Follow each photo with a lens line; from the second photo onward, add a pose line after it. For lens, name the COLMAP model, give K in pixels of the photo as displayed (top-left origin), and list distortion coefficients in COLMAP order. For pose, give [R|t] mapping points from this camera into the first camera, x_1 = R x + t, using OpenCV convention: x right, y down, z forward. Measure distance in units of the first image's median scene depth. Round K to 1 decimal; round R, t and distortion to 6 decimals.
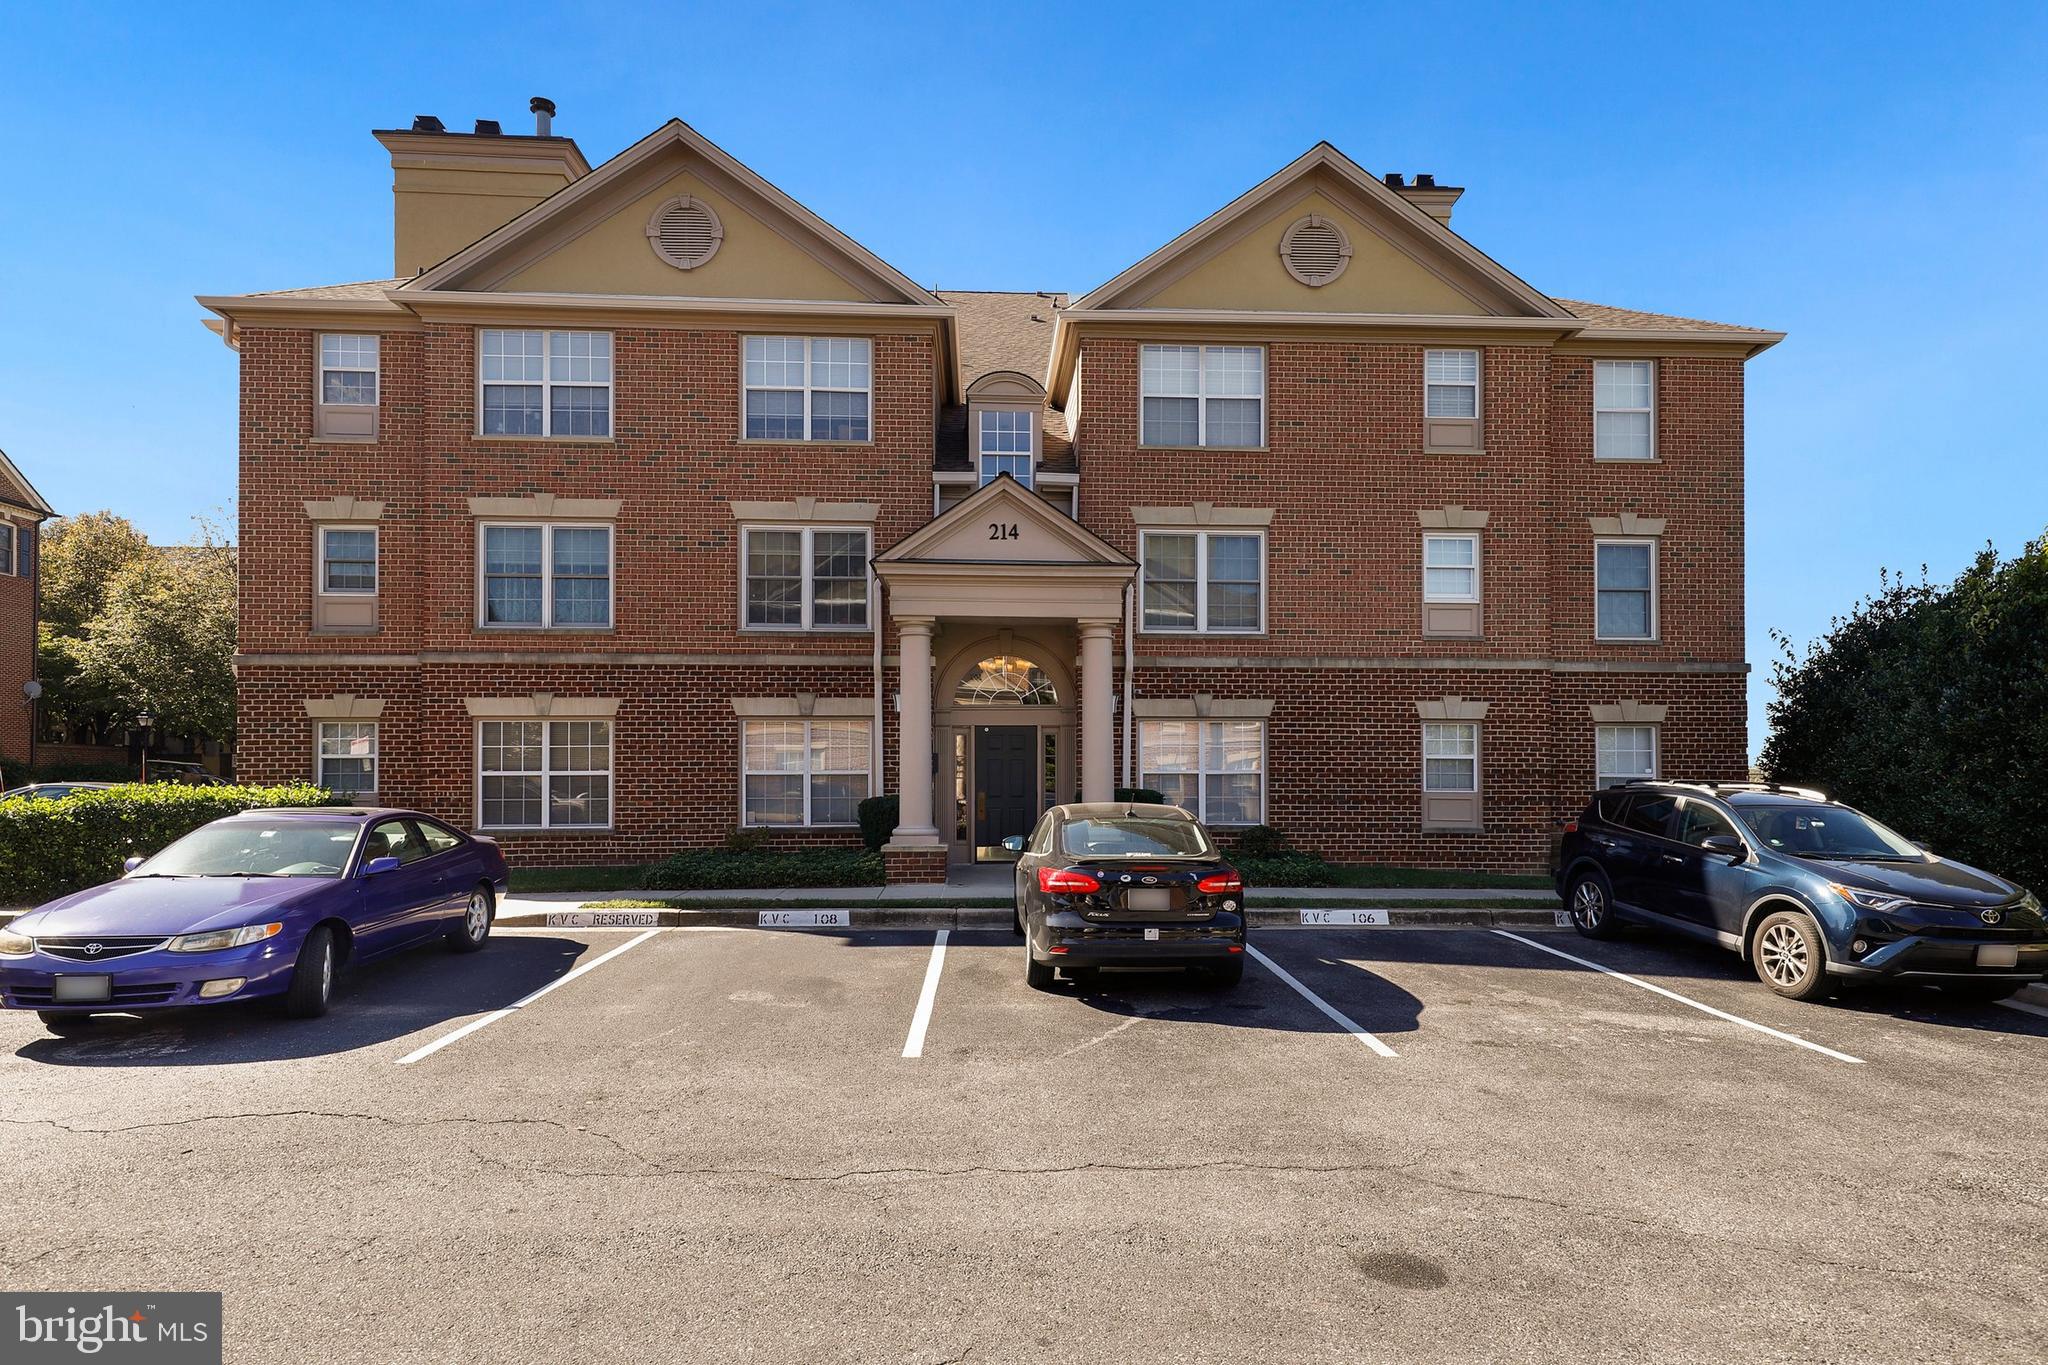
lens RADIAL K [[796.9, 0, 1024.1], [0, 796.9, 759.6], [0, 0, 1]] dist [0.012840, 0.000045]
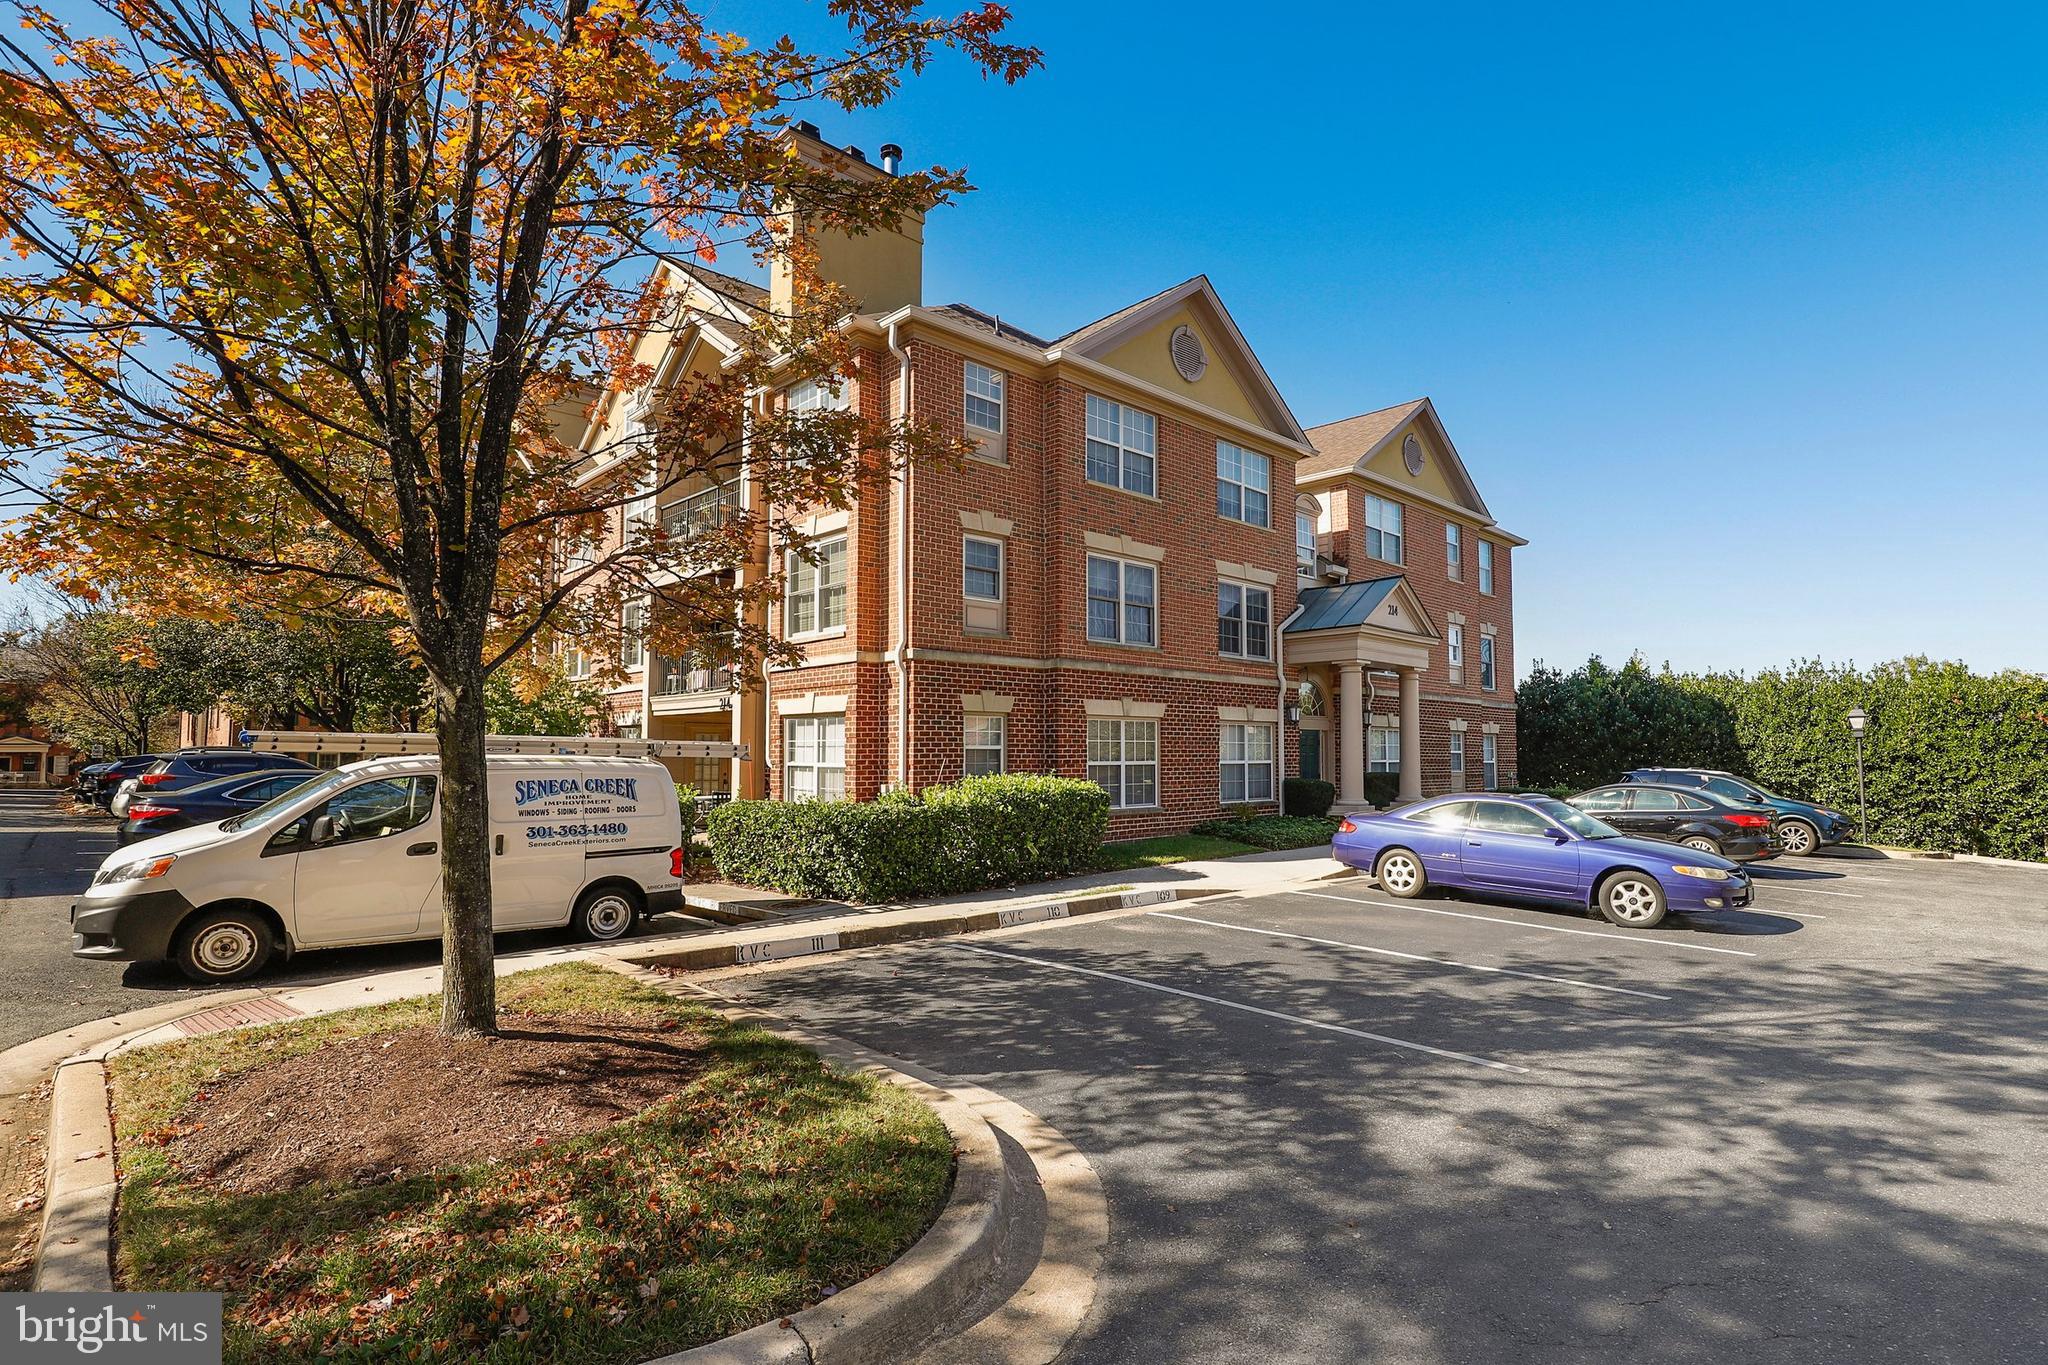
lens RADIAL K [[986.6, 0, 1032.1], [0, 986.6, 709.7], [0, 0, 1]] dist [0.001504, 0.000149]
pose [[0.768276, 0.032686, 0.639283, -1.656006], [-0.006928, 0.999062, -0.042756, 0.001095], [-0.640081, 0.028419, 0.767782, -0.066770]]
